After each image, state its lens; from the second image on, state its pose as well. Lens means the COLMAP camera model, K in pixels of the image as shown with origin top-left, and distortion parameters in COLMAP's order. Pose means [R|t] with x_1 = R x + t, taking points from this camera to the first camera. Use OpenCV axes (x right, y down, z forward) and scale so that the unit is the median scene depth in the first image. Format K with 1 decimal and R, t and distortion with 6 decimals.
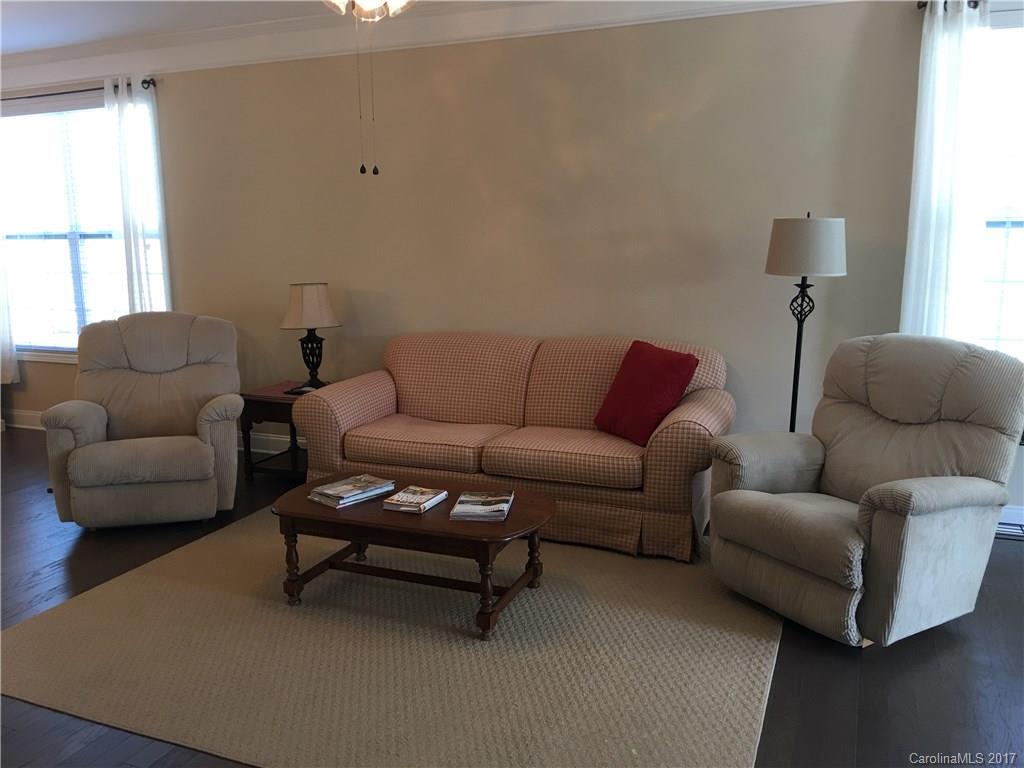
lens RADIAL K [[864.7, 0, 505.4], [0, 864.7, 382.3], [0, 0, 1]] dist [0.042238, -0.040604]
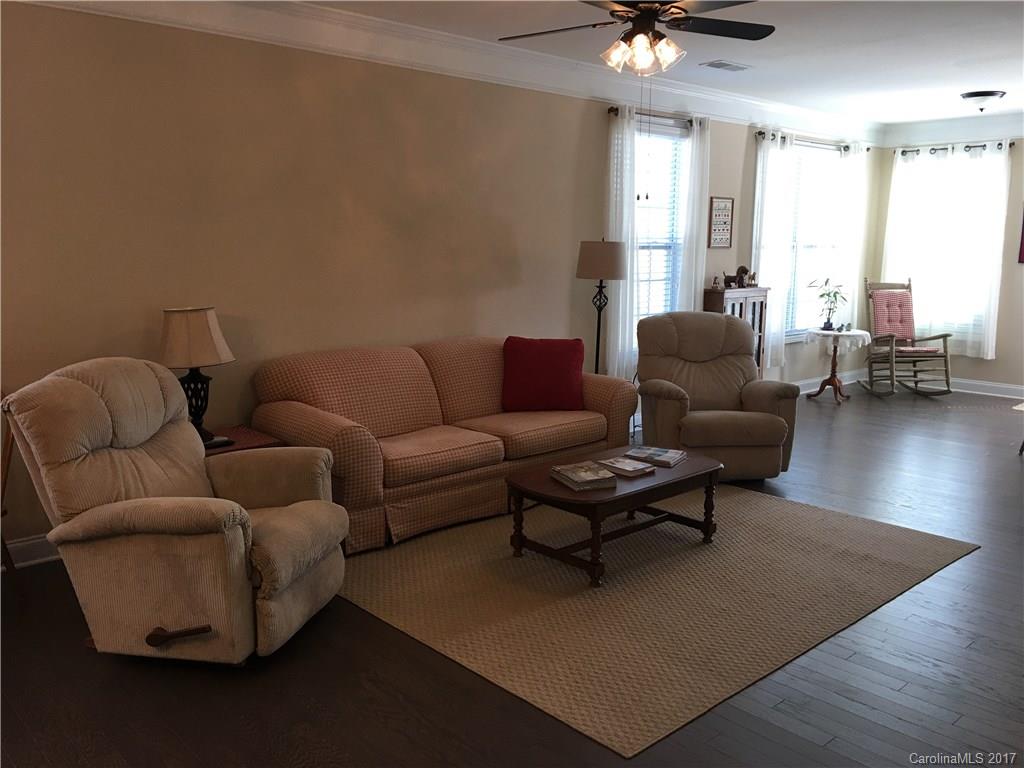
lens RADIAL K [[864.7, 0, 509.7], [0, 864.7, 379.0], [0, 0, 1]] dist [0.042238, -0.040604]
pose [[0.426080, -0.125294, 0.895967, -0.819108], [0.149862, 0.986456, 0.066681, -0.059977], [-0.892187, 0.105860, 0.439086, 0.391429]]
